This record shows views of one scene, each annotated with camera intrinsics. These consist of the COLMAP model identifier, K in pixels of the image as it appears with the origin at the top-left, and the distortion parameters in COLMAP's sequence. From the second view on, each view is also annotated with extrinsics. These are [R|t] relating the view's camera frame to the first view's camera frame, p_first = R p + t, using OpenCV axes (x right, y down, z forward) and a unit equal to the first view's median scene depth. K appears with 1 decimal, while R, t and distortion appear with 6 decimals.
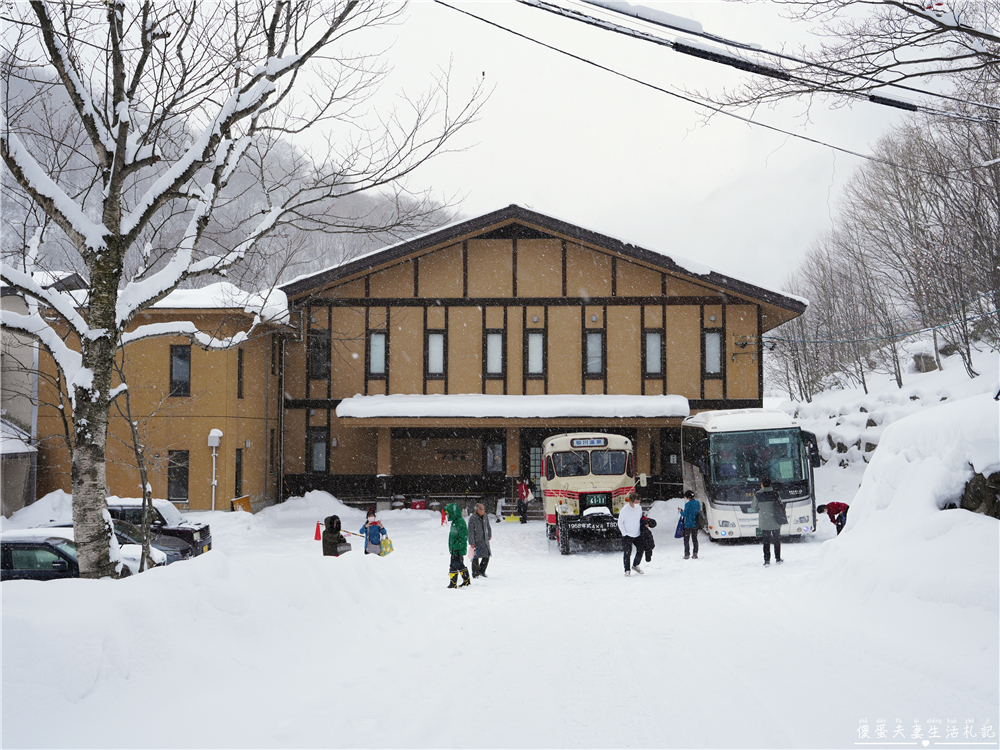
lens RADIAL K [[1031.0, 0, 500.0], [0, 1031.0, 375.0], [0, 0, 1]] dist [0.003089, 0.000968]
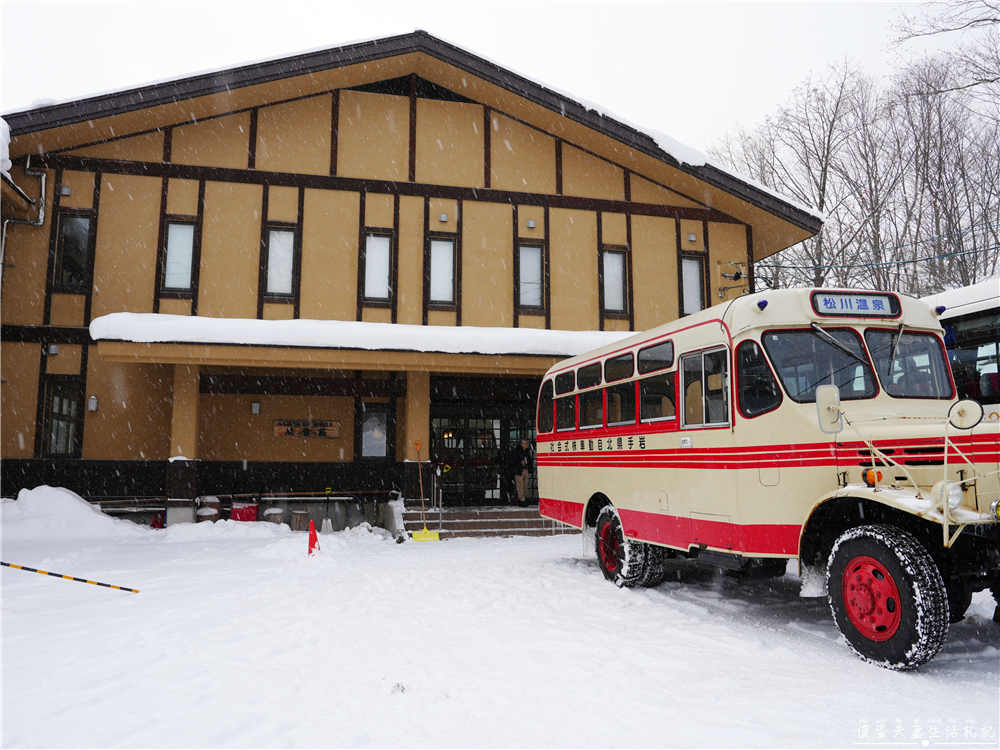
lens RADIAL K [[759.9, 0, 500.0], [0, 759.9, 375.0], [0, 0, 1]] dist [-0.124145, 0.098668]
pose [[0.957968, 0.031134, 0.285181, -0.062709], [-0.014216, 0.998024, -0.061201, 0.071442], [-0.286523, 0.054575, 0.956518, 0.548496]]
